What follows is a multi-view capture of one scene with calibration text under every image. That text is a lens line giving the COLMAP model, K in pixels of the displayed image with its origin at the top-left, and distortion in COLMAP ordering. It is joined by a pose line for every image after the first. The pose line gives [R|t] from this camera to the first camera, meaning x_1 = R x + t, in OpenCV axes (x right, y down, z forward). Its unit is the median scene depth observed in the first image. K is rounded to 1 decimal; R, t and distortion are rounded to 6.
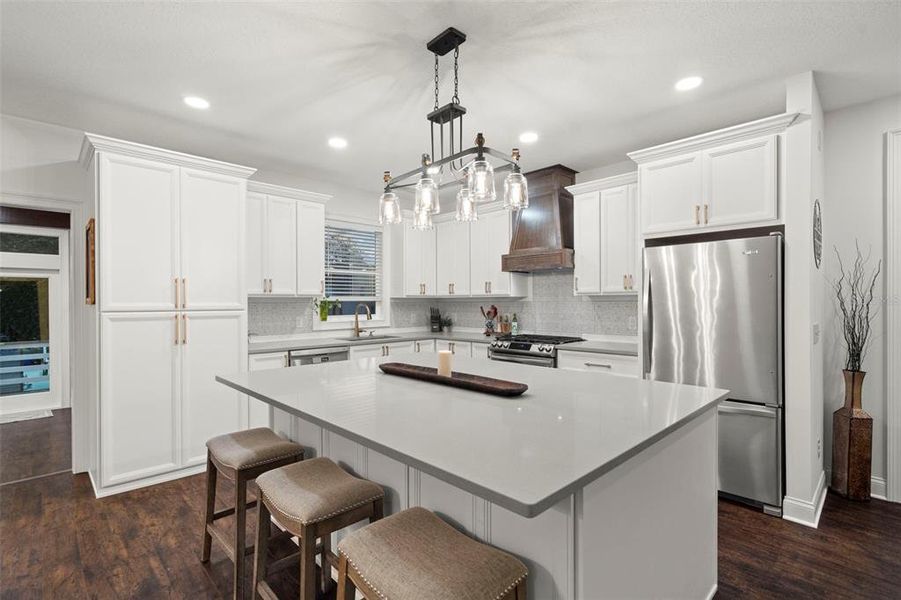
lens RADIAL K [[421.5, 0, 453.1], [0, 421.5, 305.8], [0, 0, 1]] dist [-0.010449, 0.002299]
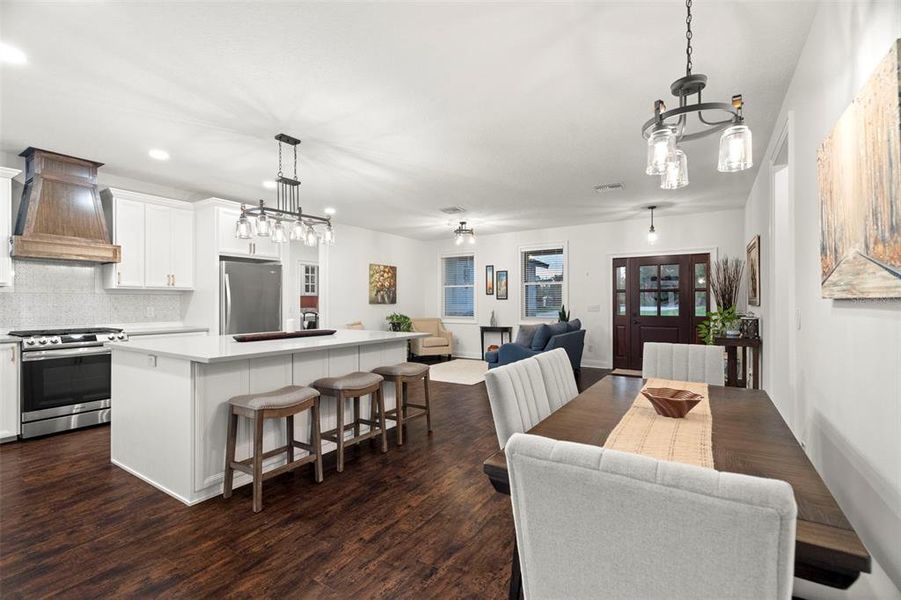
lens RADIAL K [[404.5, 0, 451.2], [0, 404.5, 301.6], [0, 0, 1]] dist [-0.008629, 0.003090]
pose [[-0.228643, 0.007775, 0.973479, -1.036334], [0.011170, 0.999923, -0.005362, 0.028568], [-0.973446, 0.009648, -0.228712, 0.426134]]
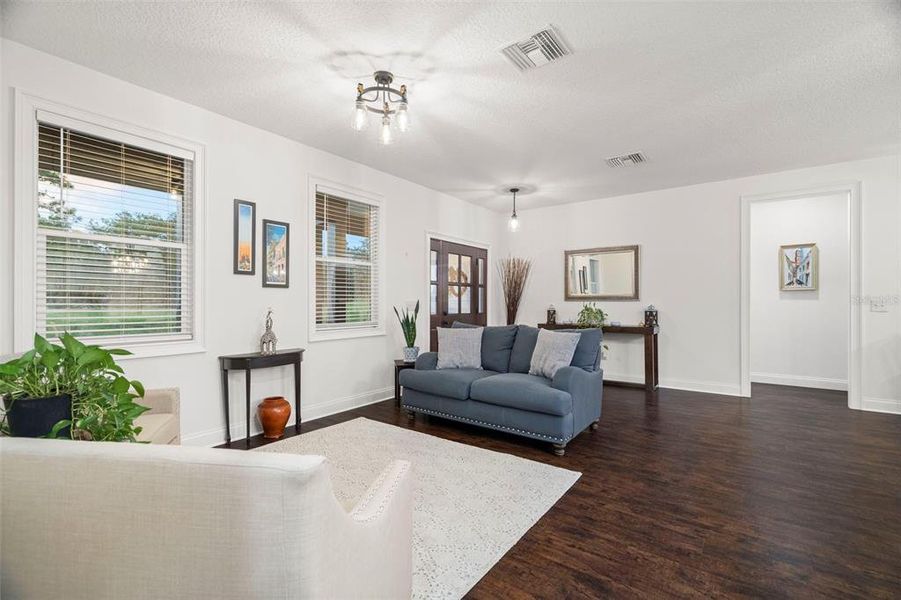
lens RADIAL K [[404.5, 0, 448.3], [0, 404.5, 301.9], [0, 0, 1]] dist [-0.008629, 0.003090]
pose [[-0.989575, 0.006500, -0.143874, 0.821819], [0.005611, 0.999963, 0.006589, 0.038195], [0.143912, 0.005713, -0.989574, 0.654161]]
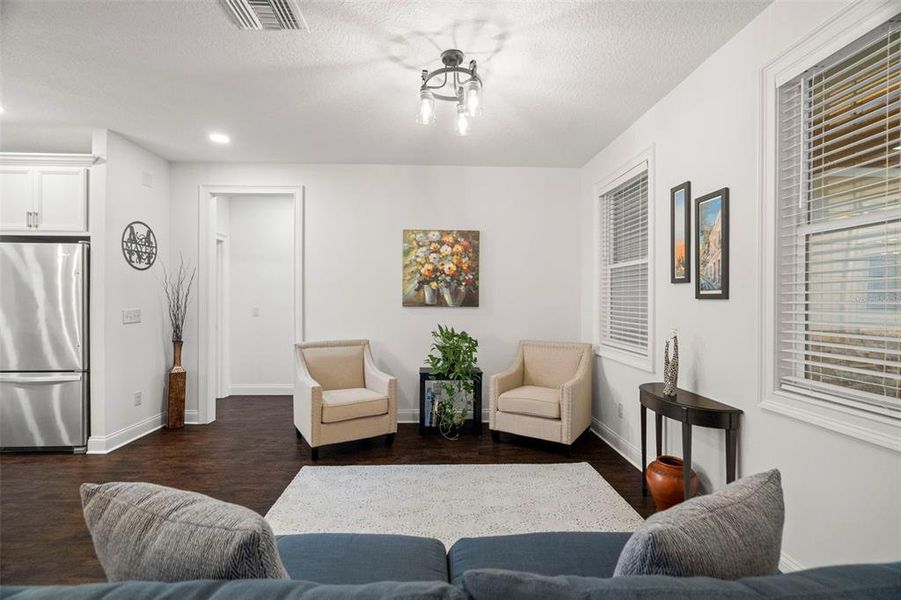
lens RADIAL K [[404.5, 0, 451.7], [0, 404.5, 300.3], [0, 0, 1]] dist [-0.008629, 0.003090]
pose [[0.659202, 0.004834, 0.751951, 0.373390], [-0.000219, 0.999981, -0.006236, 0.013703], [-0.751966, 0.003946, 0.659190, -0.471303]]
